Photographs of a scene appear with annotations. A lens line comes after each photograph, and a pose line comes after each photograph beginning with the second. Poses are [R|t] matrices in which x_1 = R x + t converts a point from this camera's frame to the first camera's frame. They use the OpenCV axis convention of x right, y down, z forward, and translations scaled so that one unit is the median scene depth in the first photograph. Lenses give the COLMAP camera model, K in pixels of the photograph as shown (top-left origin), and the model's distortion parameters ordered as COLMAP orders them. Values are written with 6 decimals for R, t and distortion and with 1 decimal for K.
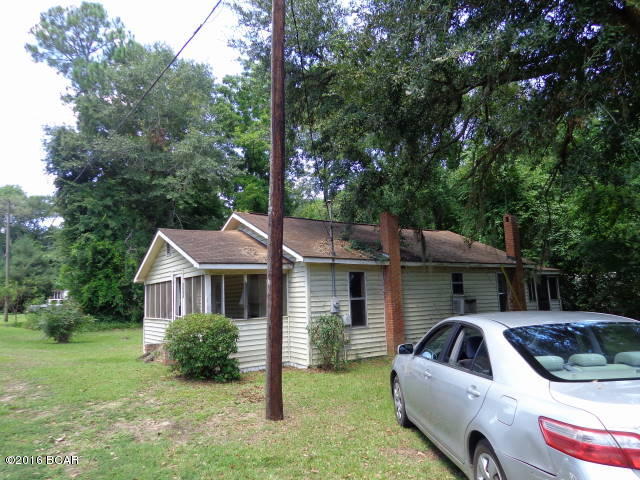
lens RADIAL K [[450.9, 0, 320.3], [0, 450.9, 240.6], [0, 0, 1]] dist [0.004224, 0.007098]
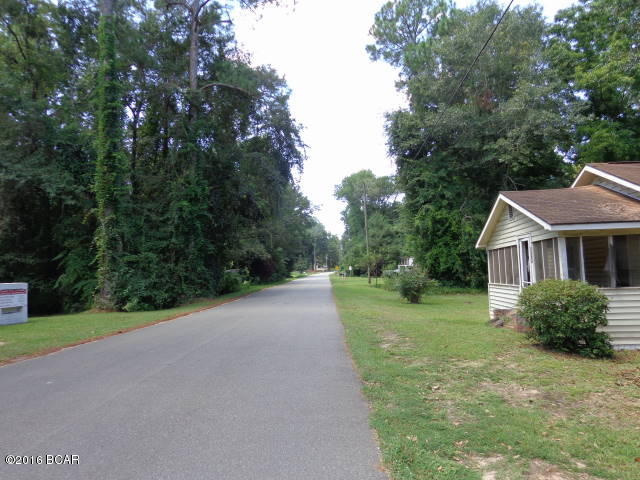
lens RADIAL K [[450.9, 0, 317.1], [0, 450.9, 241.8], [0, 0, 1]] dist [0.004224, 0.007098]
pose [[0.759909, -0.027787, -0.649435, -0.015331], [0.075335, 0.996118, 0.045530, 0.003205], [0.645649, -0.083524, 0.759053, 0.002716]]
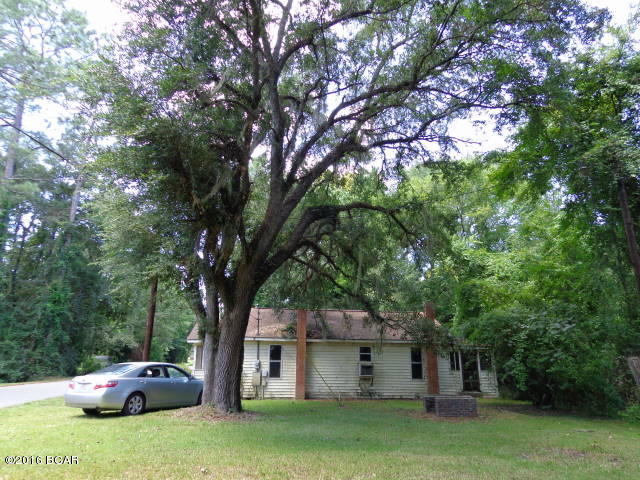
lens RADIAL K [[450.9, 0, 319.2], [0, 450.9, 238.8], [0, 0, 1]] dist [0.004224, 0.007098]
pose [[0.864413, -0.093782, -0.493959, 0.785465], [0.022996, 0.988797, -0.147488, -0.052091], [0.502257, 0.116131, 0.856885, -0.310657]]
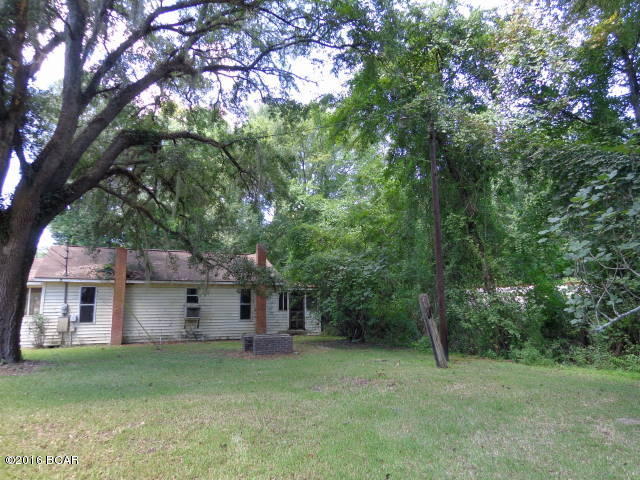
lens RADIAL K [[450.9, 0, 322.4], [0, 450.9, 241.5], [0, 0, 1]] dist [0.004224, 0.007098]
pose [[0.981403, -0.002010, -0.191948, 0.815971], [-0.001318, 0.999851, -0.017211, -0.042269], [0.191954, 0.017144, 0.981254, -0.252091]]
